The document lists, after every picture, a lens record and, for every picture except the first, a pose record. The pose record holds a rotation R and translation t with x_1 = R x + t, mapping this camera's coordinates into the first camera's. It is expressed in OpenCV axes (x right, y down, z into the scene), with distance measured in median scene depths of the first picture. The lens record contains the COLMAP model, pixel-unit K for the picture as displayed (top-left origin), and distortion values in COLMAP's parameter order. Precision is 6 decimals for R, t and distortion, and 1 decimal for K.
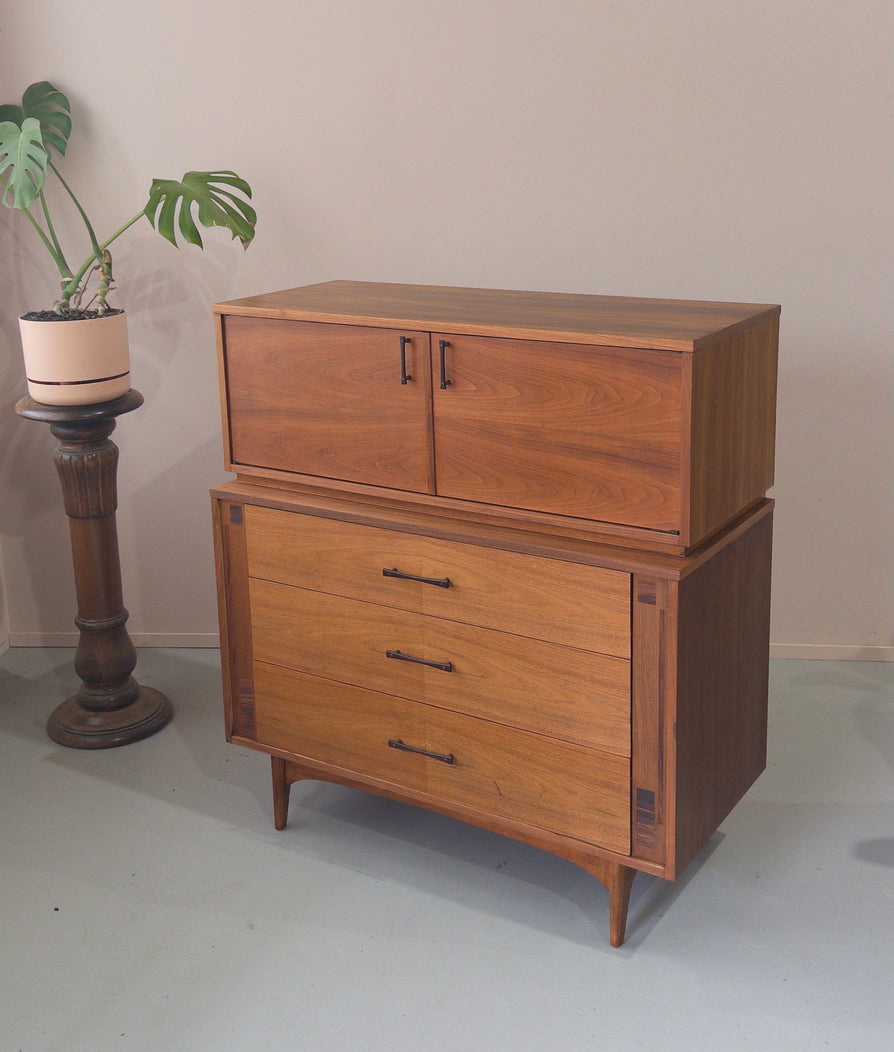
lens RADIAL K [[1363.7, 0, 462.3], [0, 1363.7, 404.0], [0, 0, 1]] dist [0.119403, -0.008225]
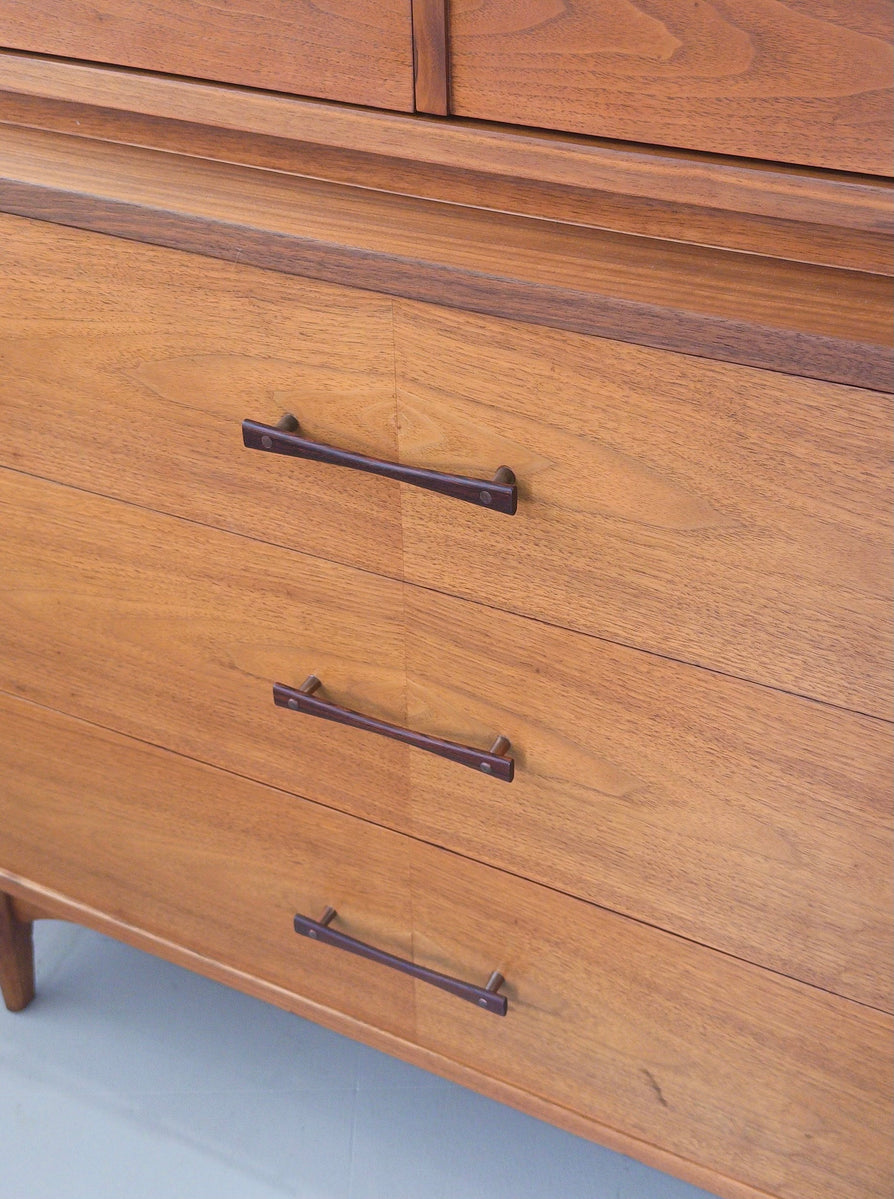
lens RADIAL K [[1432.0, 0, 477.5], [0, 1432.0, 569.8], [0, 0, 1]] dist [0.175621, -0.440635]
pose [[0.995153, -0.038576, 0.090457, -0.040221], [0.002924, 0.931050, 0.364879, 0.048674], [-0.098296, -0.362846, 0.926650, 0.744635]]
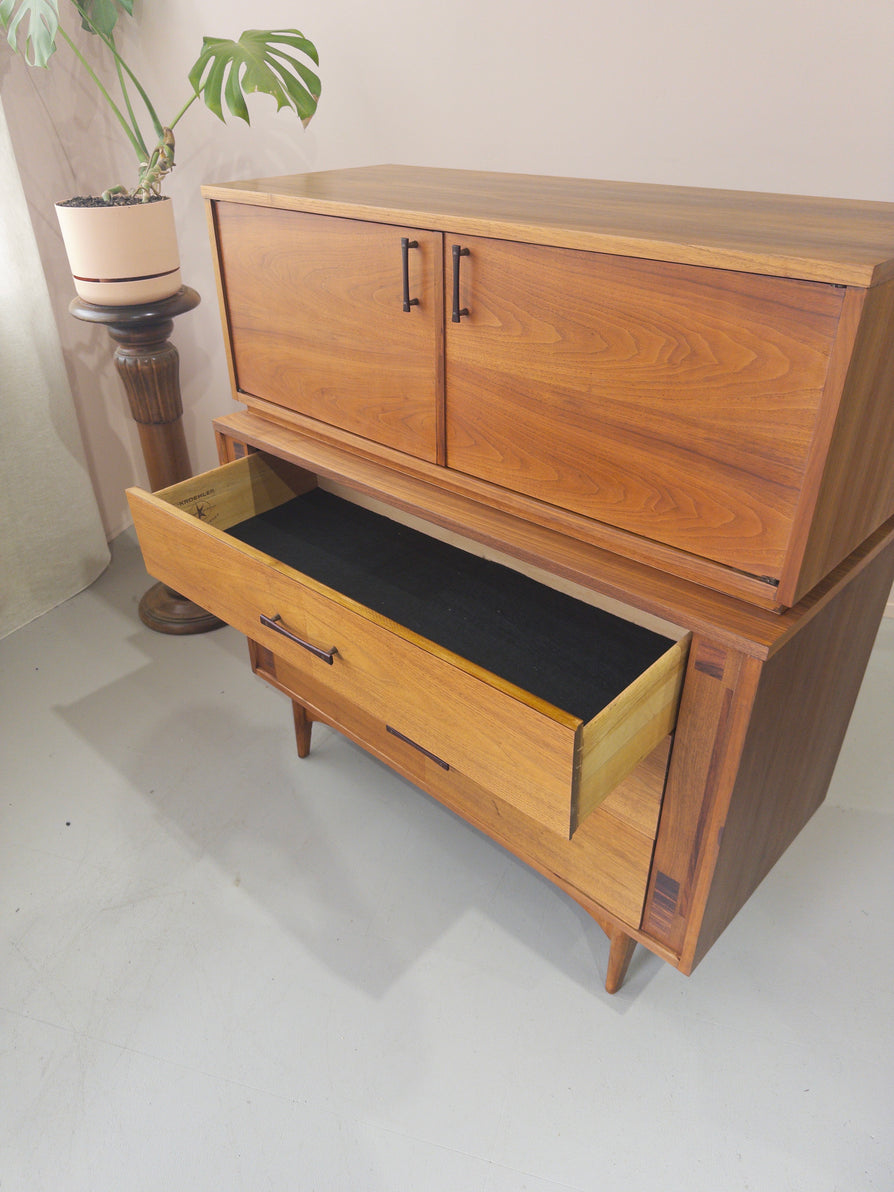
lens RADIAL K [[850.5, 0, 426.0], [0, 850.5, 582.8], [0, 0, 1]] dist [0.119605, -0.221232]
pose [[0.977214, 0.115070, -0.178360, 0.062963], [-0.053012, 0.945981, 0.319857, -0.023997], [0.205532, -0.303114, 0.930526, 0.536556]]
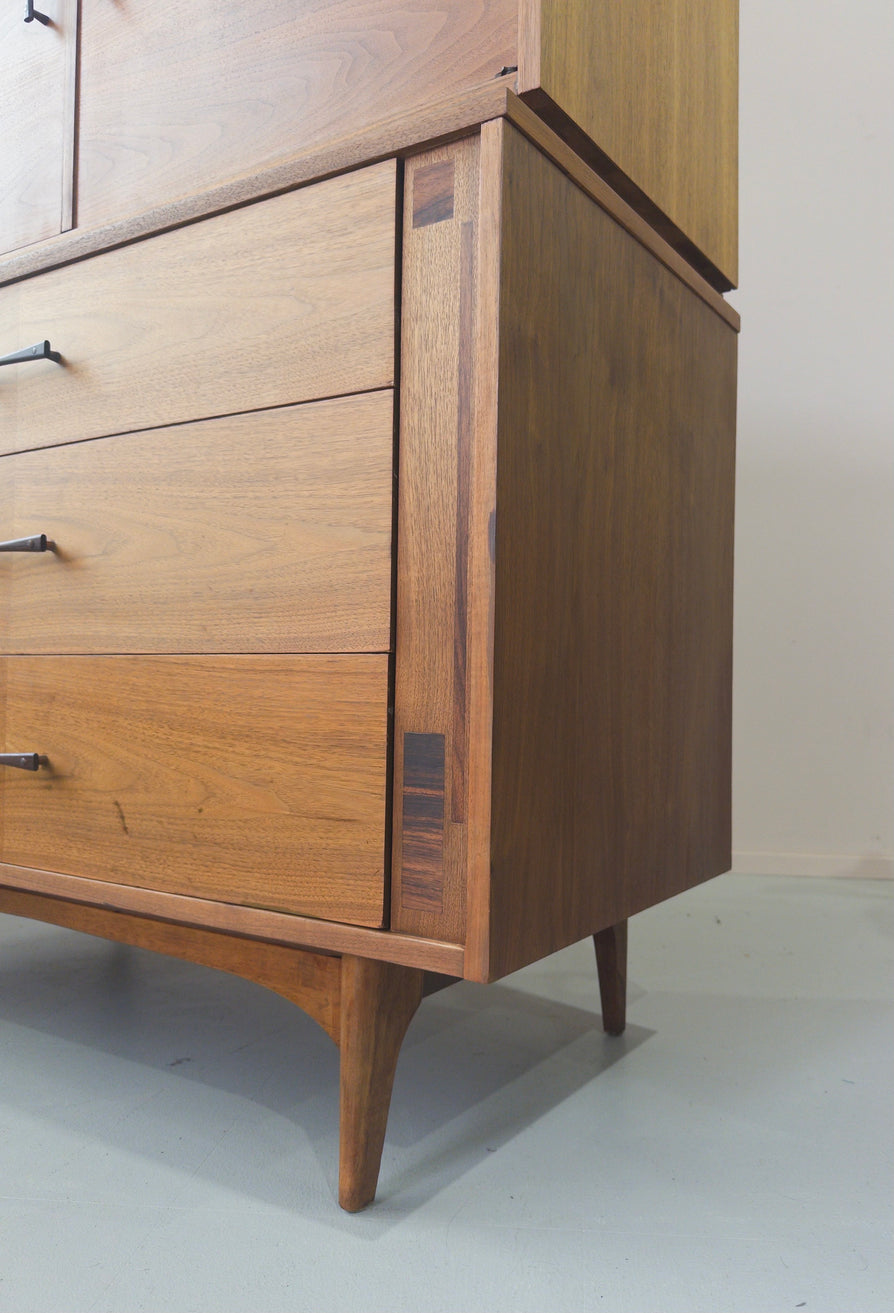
lens RADIAL K [[993.0, 0, 503.6], [0, 993.0, 655.4], [0, 0, 1]] dist [0.075074, -0.090433]
pose [[0.999423, 0.033922, 0.001812, 0.144998], [-0.032262, 0.964508, -0.262074, 0.311759], [-0.010637, 0.261864, 0.965046, 0.685334]]
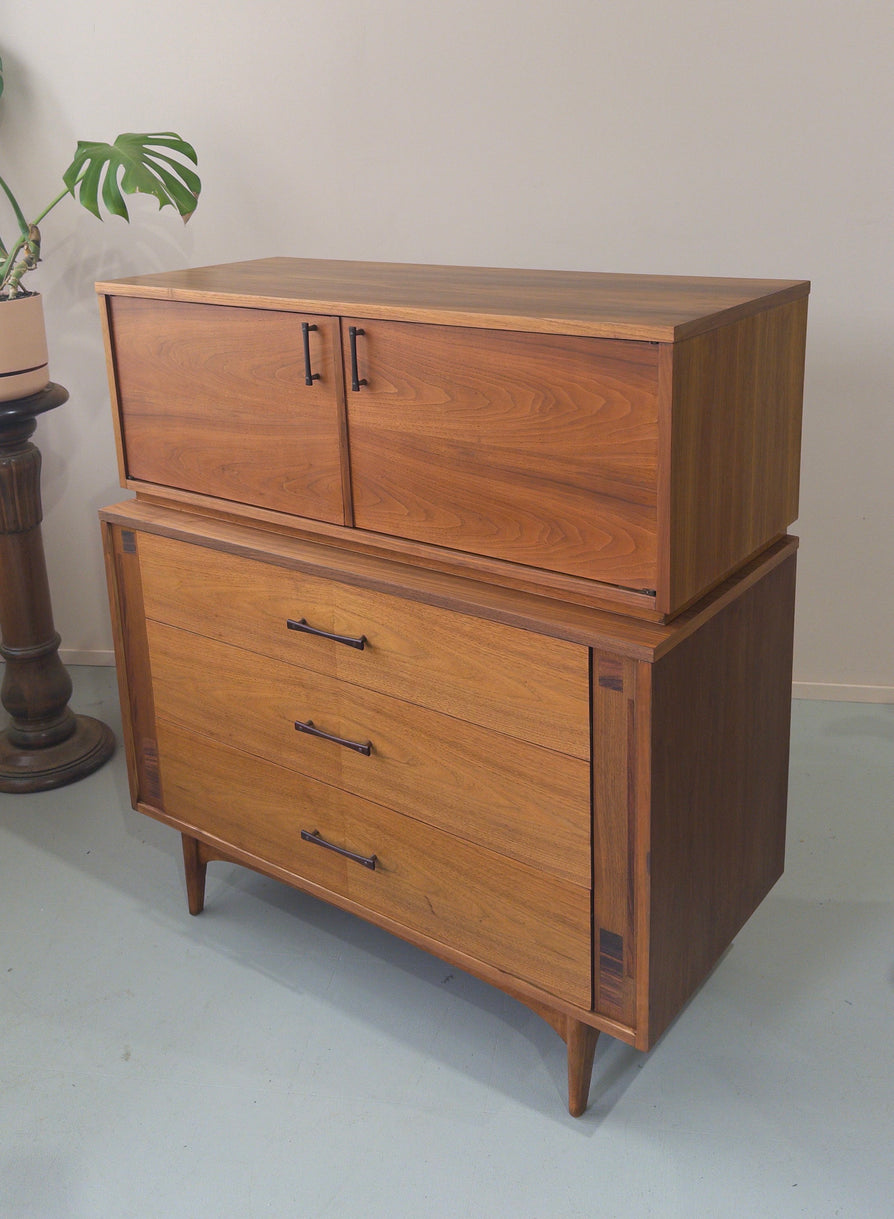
lens RADIAL K [[1191.2, 0, 461.9], [0, 1191.2, 437.9], [0, 0, 1]] dist [0.179313, -0.377978]
pose [[0.997120, 0.010036, -0.075170, 0.093456], [-0.007318, 0.999313, 0.036337, -0.009425], [0.075483, -0.035682, 0.996508, 0.330099]]
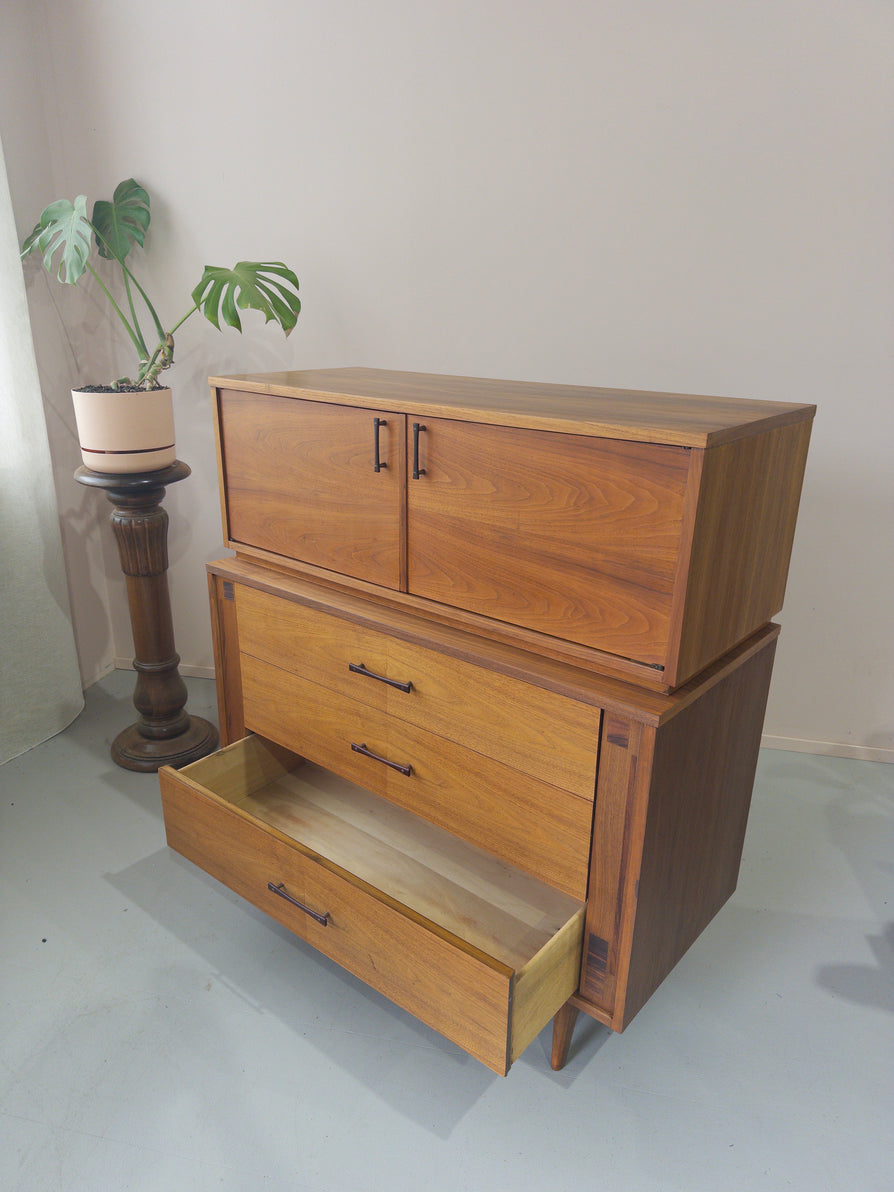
lens RADIAL K [[847.8, 0, 439.6], [0, 847.8, 600.4], [0, 0, 1]] dist [0.162692, -0.332386]
pose [[0.989074, 0.083611, -0.121416, 0.075031], [-0.068205, 0.989692, 0.125925, -0.003530], [0.130693, -0.116268, 0.984582, 0.427232]]
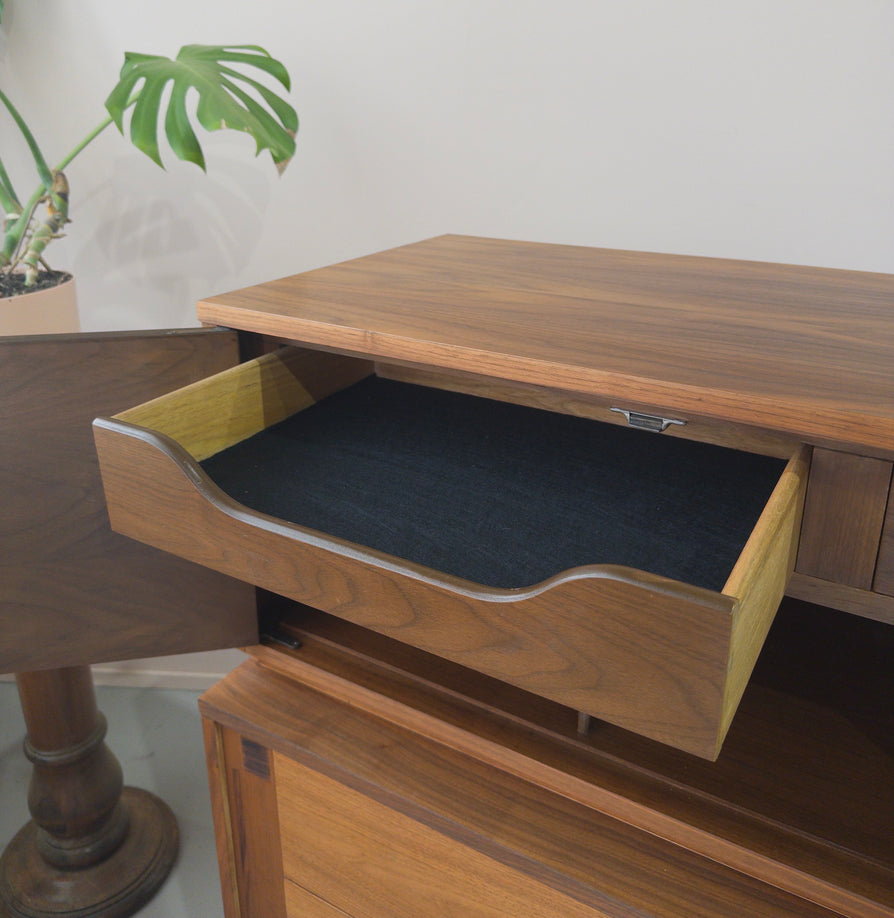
lens RADIAL K [[855.2, 0, 449.0], [0, 855.2, 358.3], [0, 0, 1]] dist [-0.001456, -0.010883]
pose [[0.999472, 0.013824, 0.029391, -0.120822], [-0.016490, 0.995576, 0.092502, -0.087344], [-0.027982, -0.092938, 0.995279, 0.792656]]
